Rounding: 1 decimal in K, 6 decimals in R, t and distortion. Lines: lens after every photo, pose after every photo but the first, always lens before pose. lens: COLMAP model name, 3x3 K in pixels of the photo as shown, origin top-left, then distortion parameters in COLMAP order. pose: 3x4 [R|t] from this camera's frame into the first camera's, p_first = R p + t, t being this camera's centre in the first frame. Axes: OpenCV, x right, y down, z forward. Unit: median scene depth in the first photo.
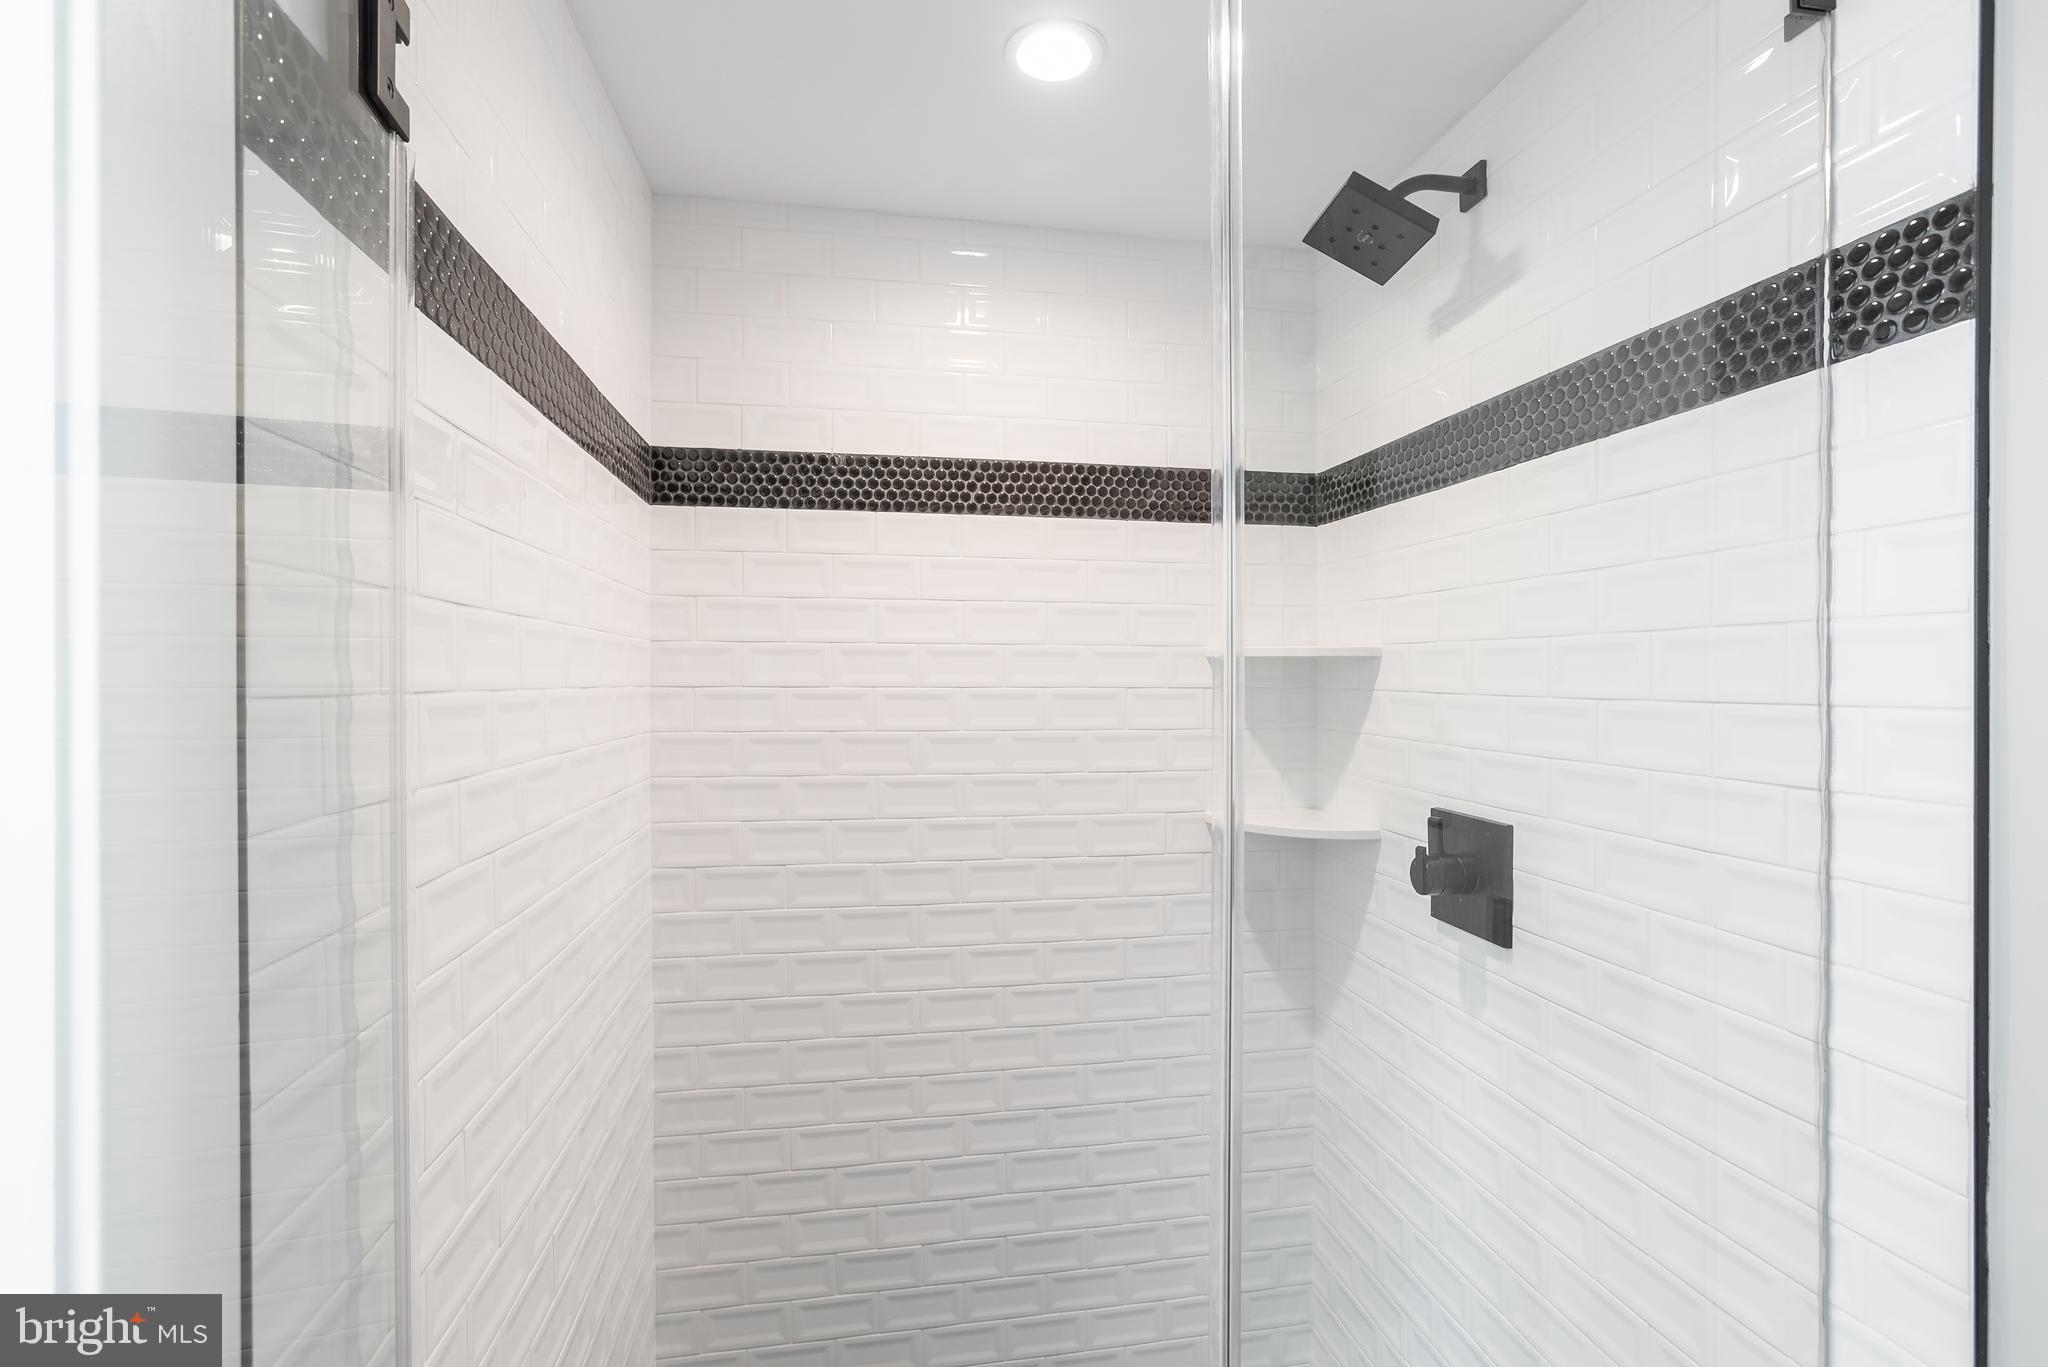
lens RADIAL K [[960.6, 0, 1024.0], [0, 960.6, 683.5], [0, 0, 1]] dist [-0.001064, -0.000008]
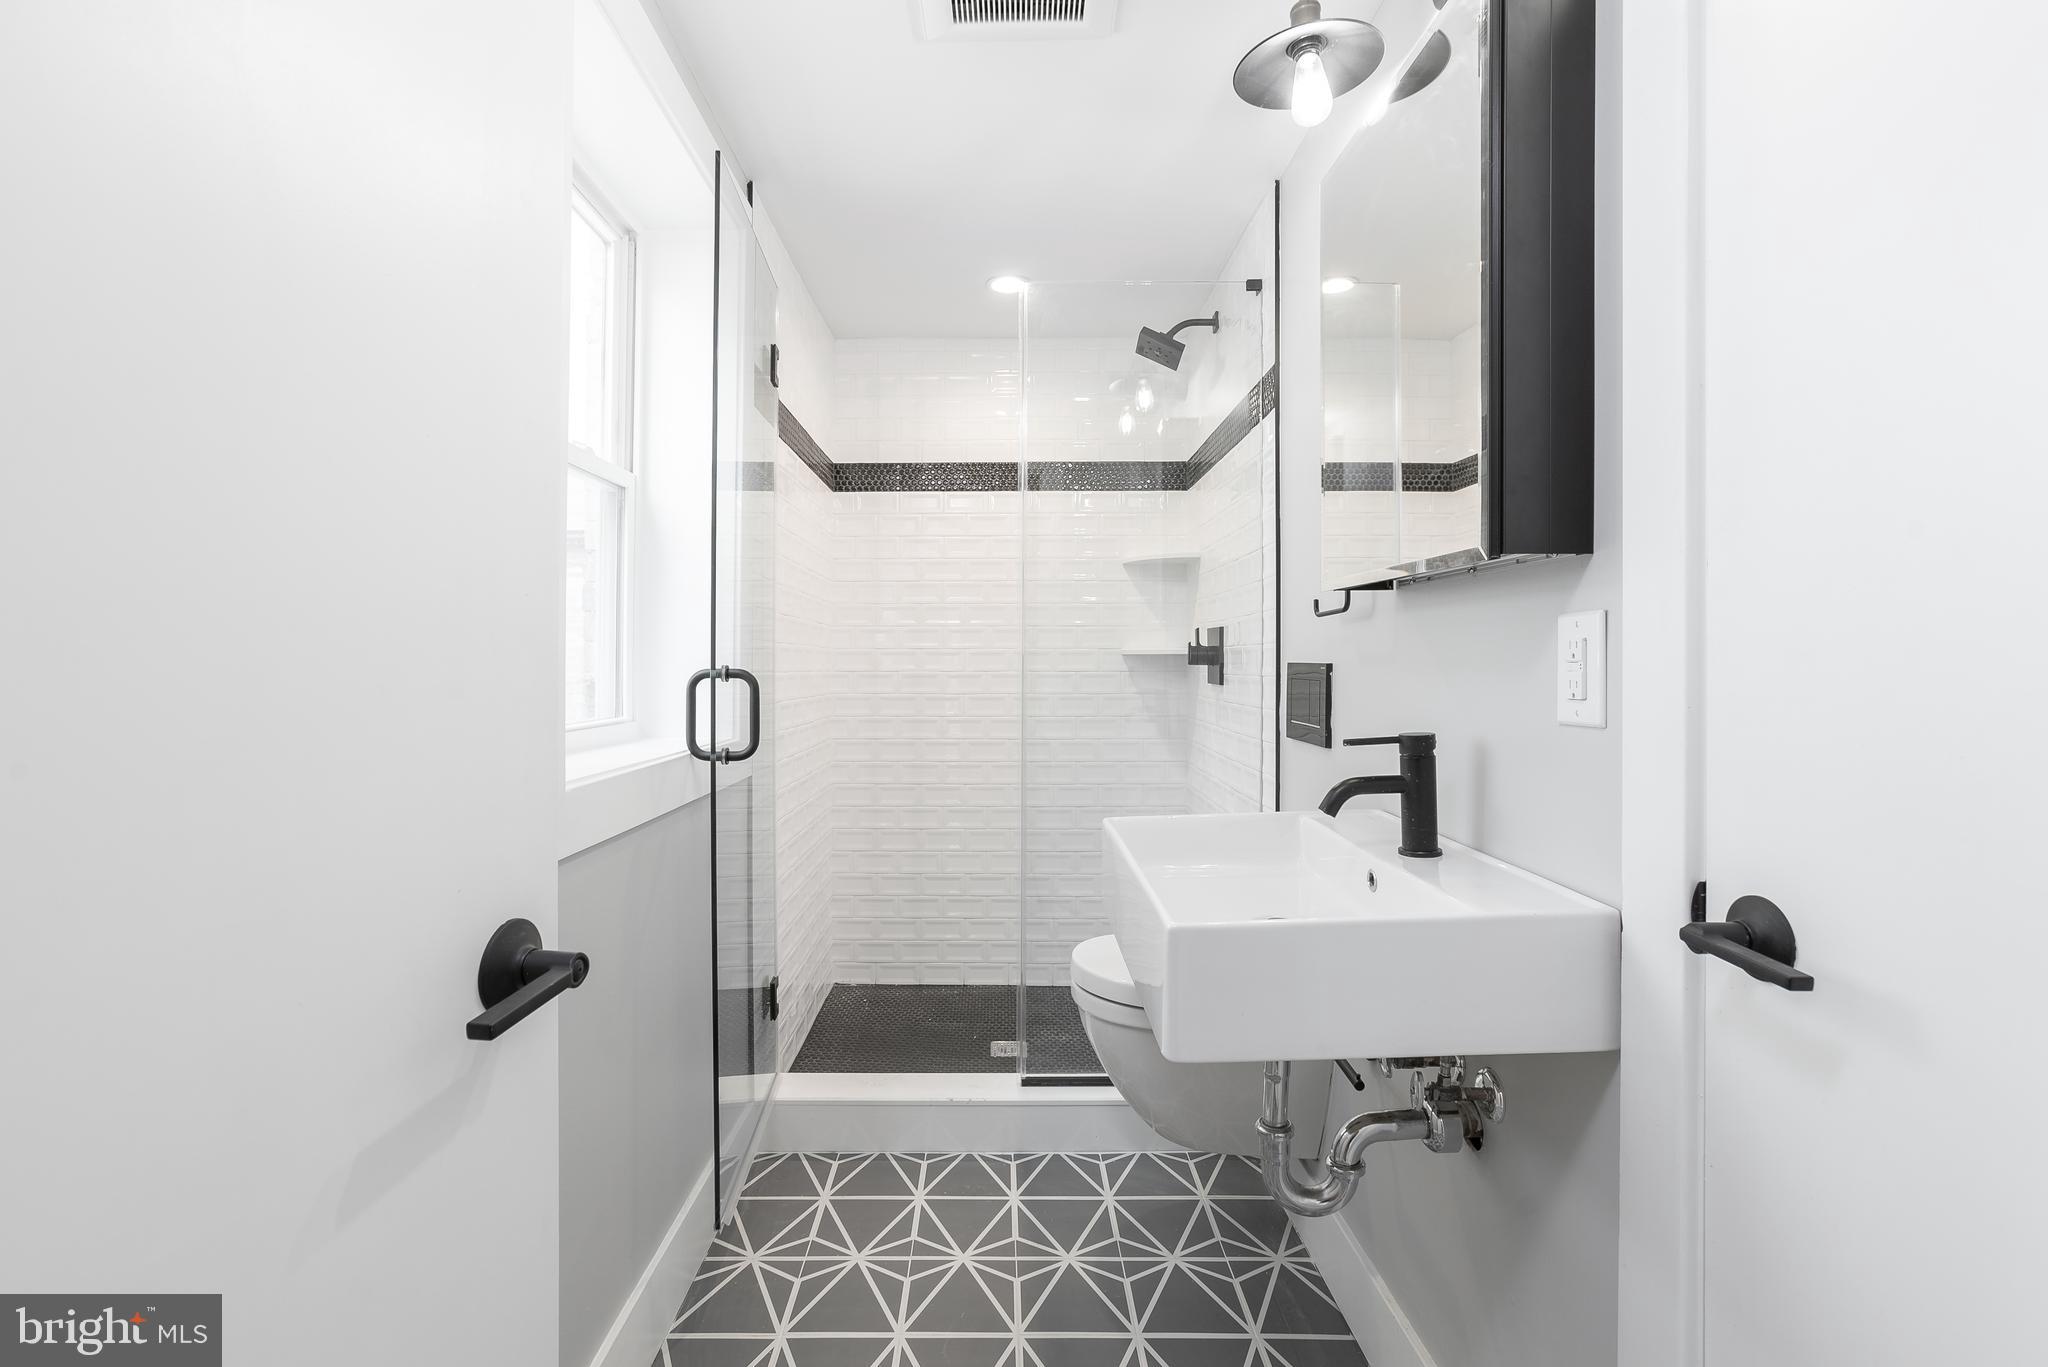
lens RADIAL K [[960.6, 0, 1024.0], [0, 960.6, 683.5], [0, 0, 1]] dist [-0.001064, -0.000008]
pose [[0.987641, -0.001552, -0.156725, 0.384364], [0.003891, 0.999886, 0.014616, 0.225208], [0.156684, -0.015045, 0.987534, -1.117696]]
